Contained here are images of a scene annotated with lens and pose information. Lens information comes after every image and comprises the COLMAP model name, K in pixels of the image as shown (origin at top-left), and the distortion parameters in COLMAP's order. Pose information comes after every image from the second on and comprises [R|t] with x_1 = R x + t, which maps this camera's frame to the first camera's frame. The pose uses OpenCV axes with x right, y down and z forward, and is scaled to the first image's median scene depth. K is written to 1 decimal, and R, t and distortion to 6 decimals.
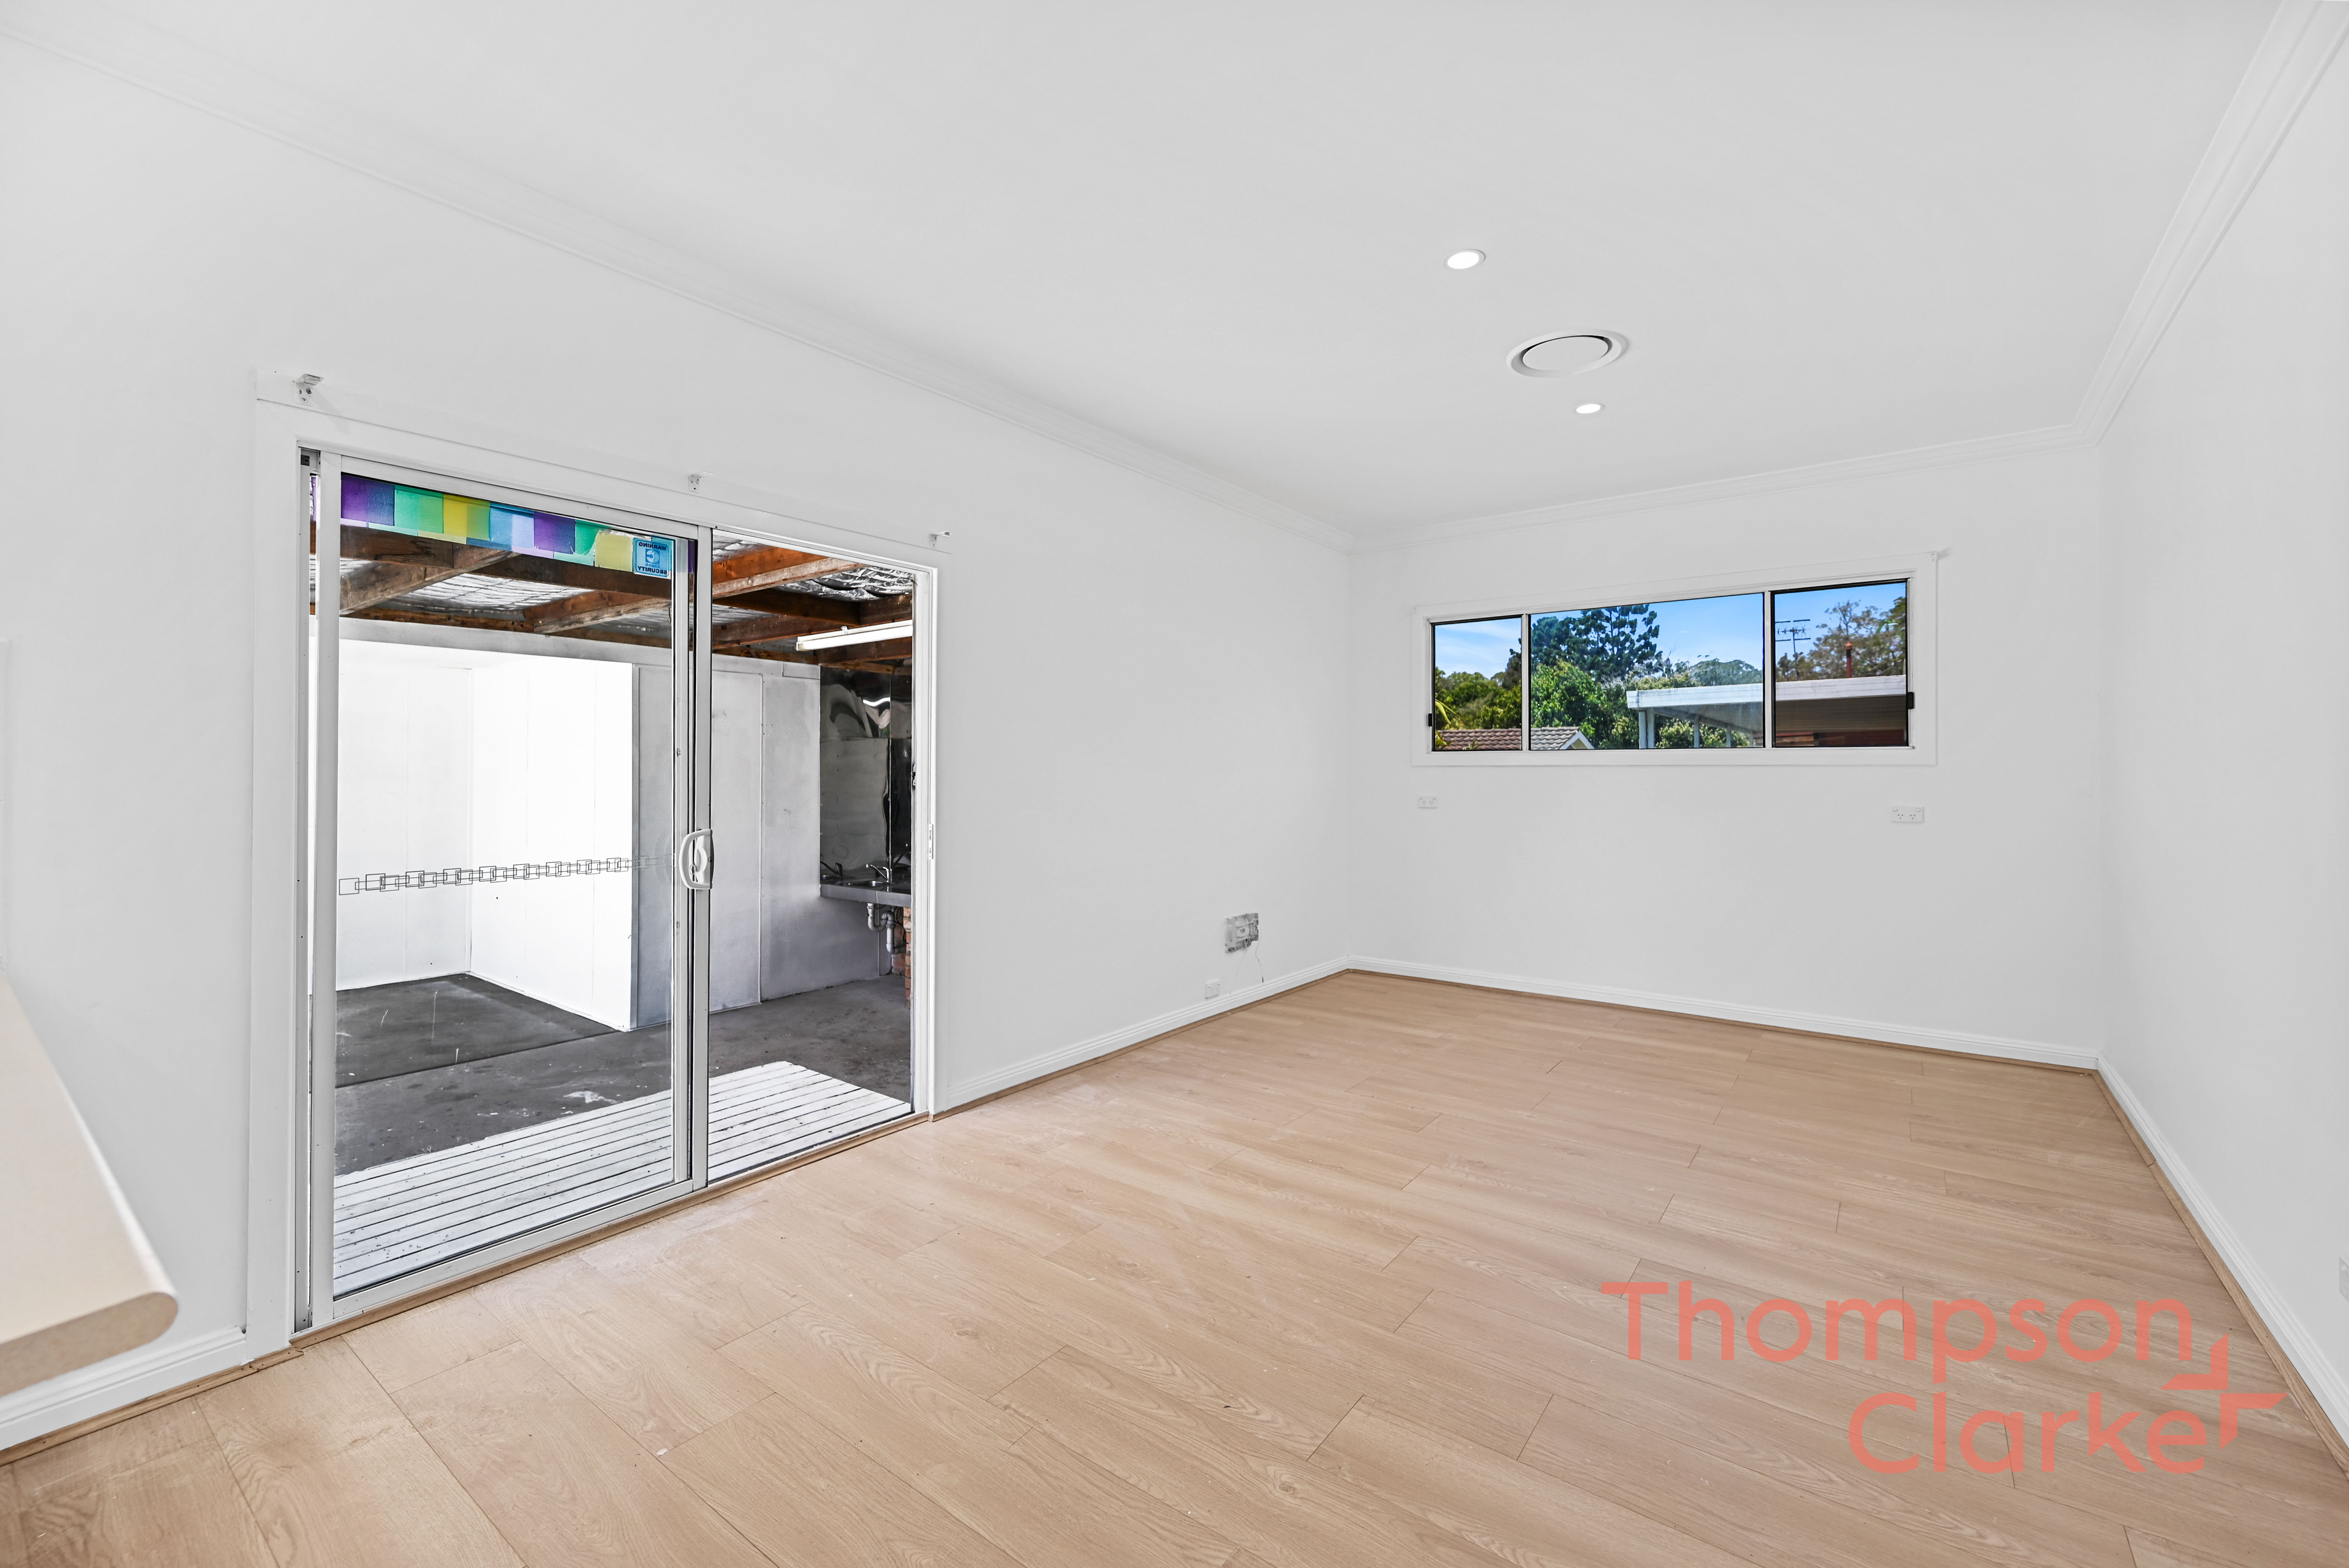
lens RADIAL K [[961.2, 0, 1172.3], [0, 961.2, 769.8], [0, 0, 1]] dist [0.000729, 0.000145]
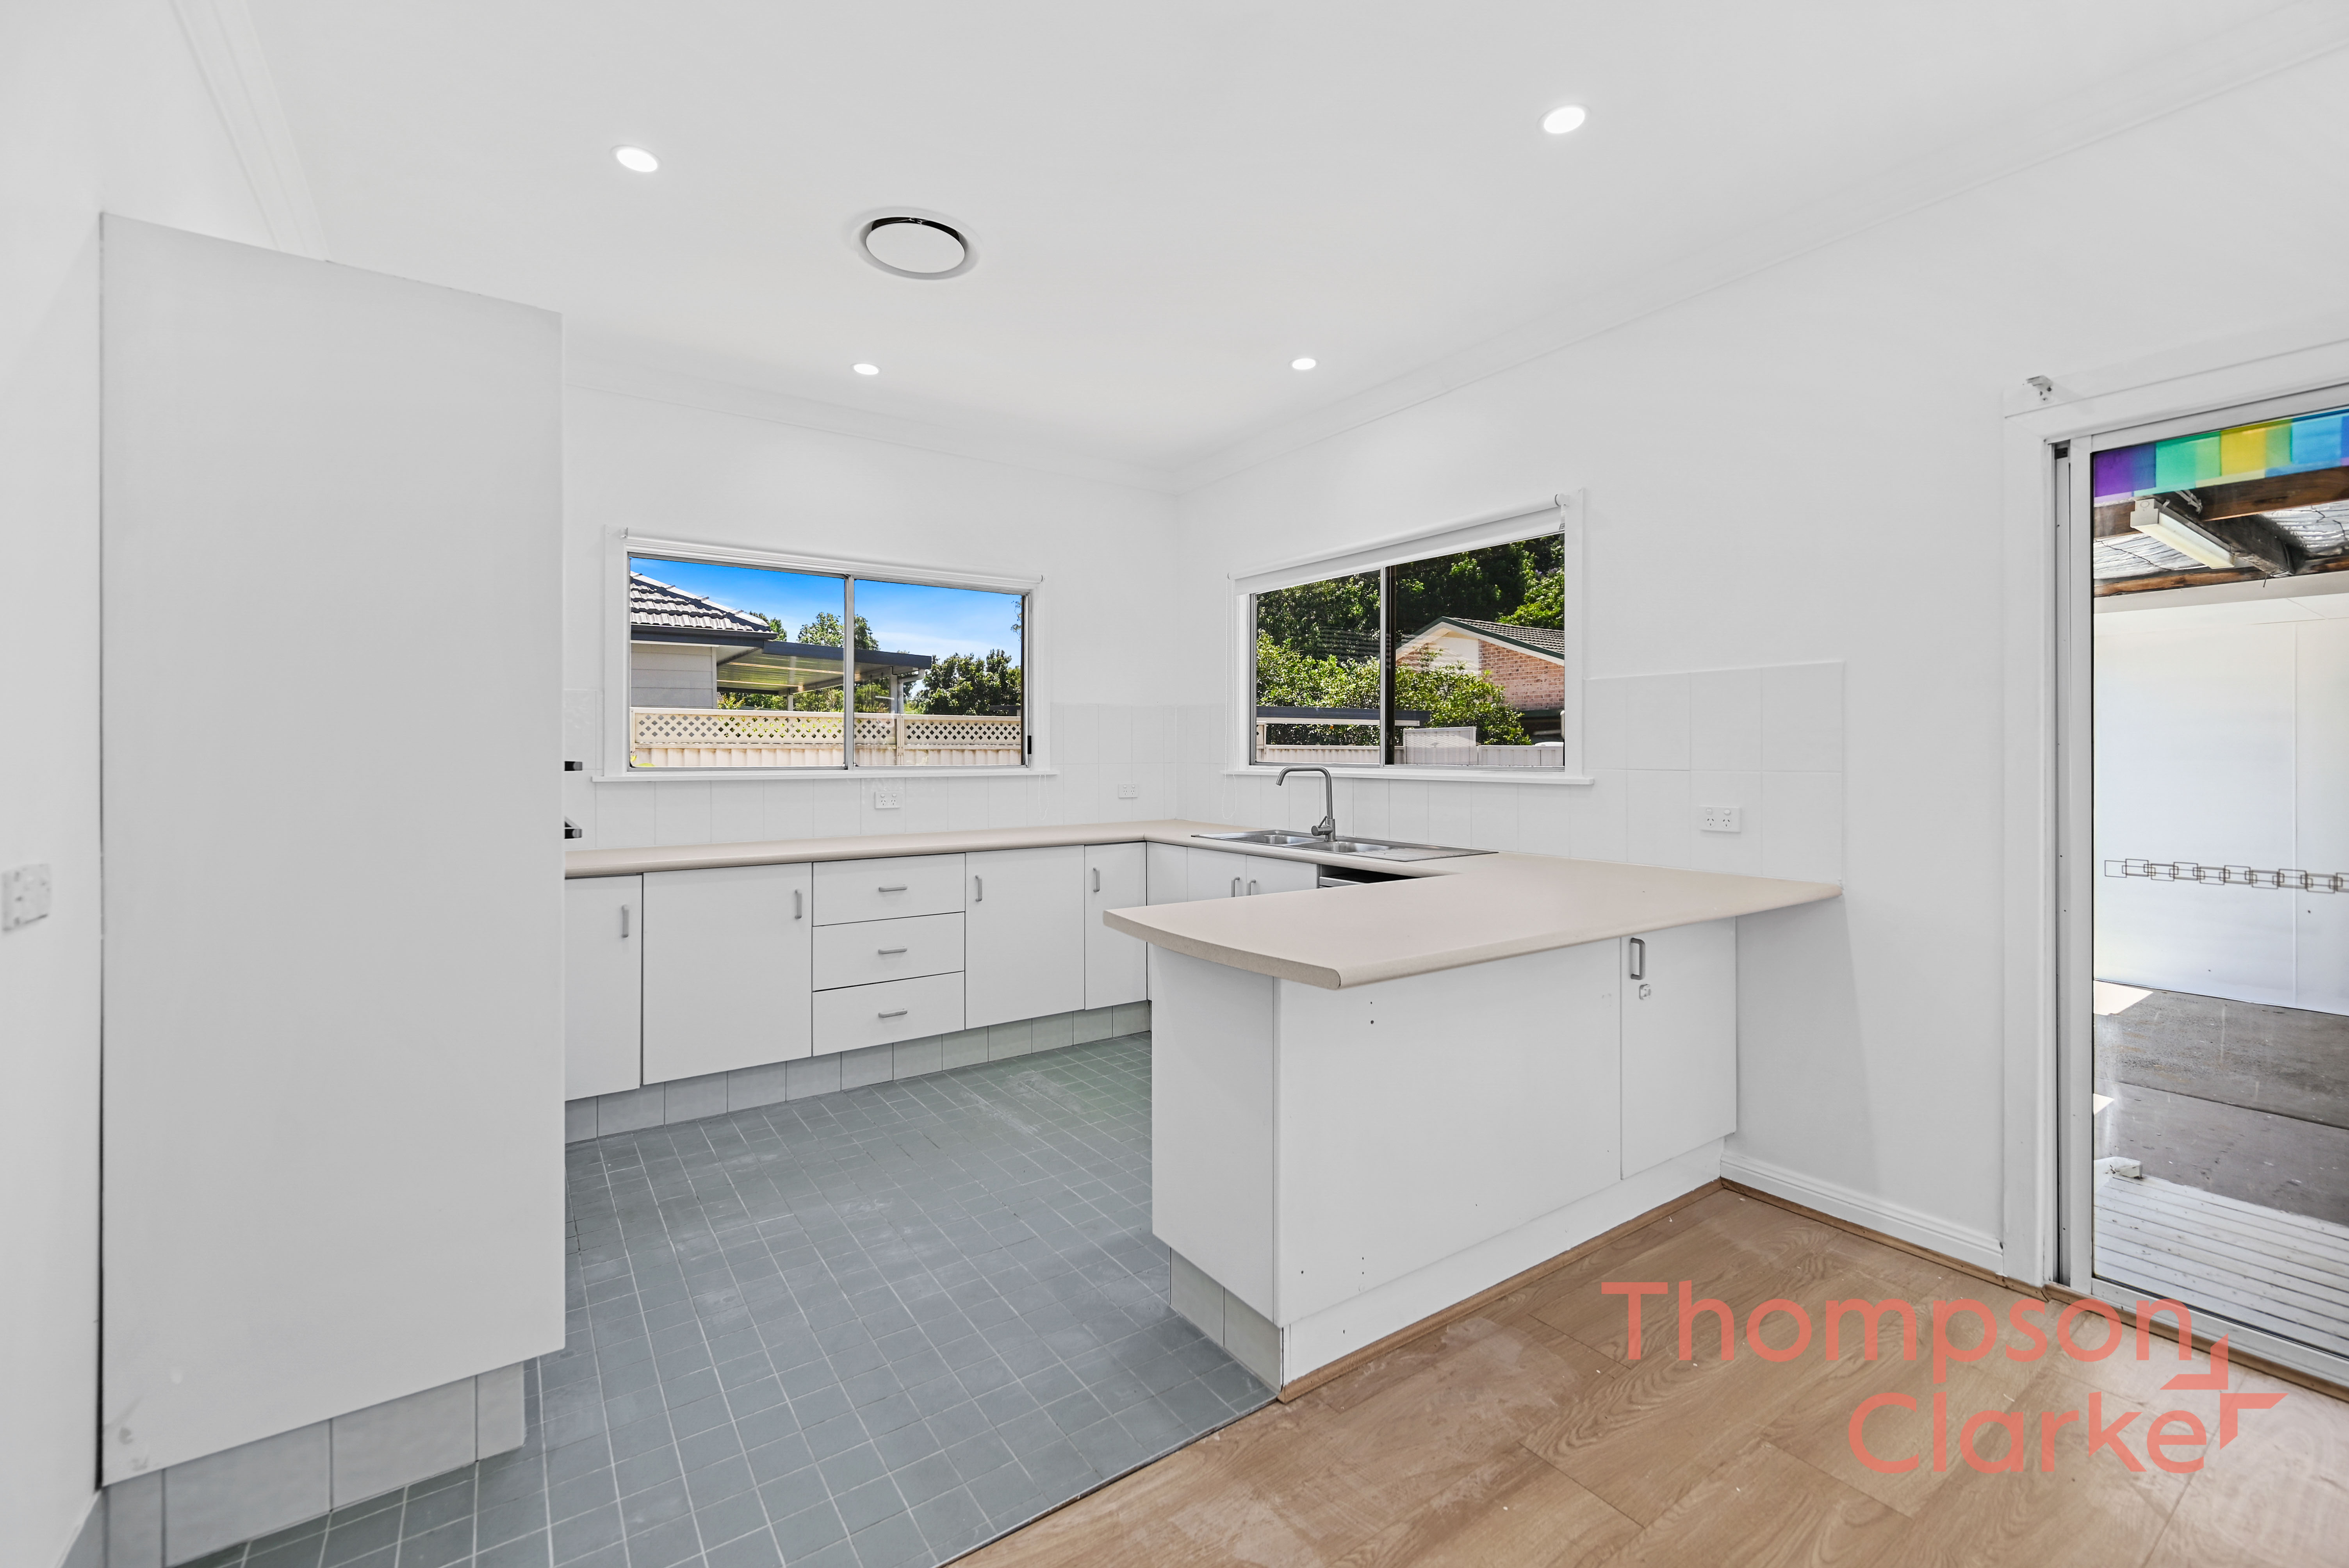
lens RADIAL K [[961.2, 0, 1172.3], [0, 961.2, 768.4], [0, 0, 1]] dist [0.000729, 0.000145]
pose [[-0.313623, 0.008988, -0.949505, 0.400793], [0.002215, 0.999959, 0.008734, 0.008551], [0.949545, 0.000636, -0.313630, 0.416748]]
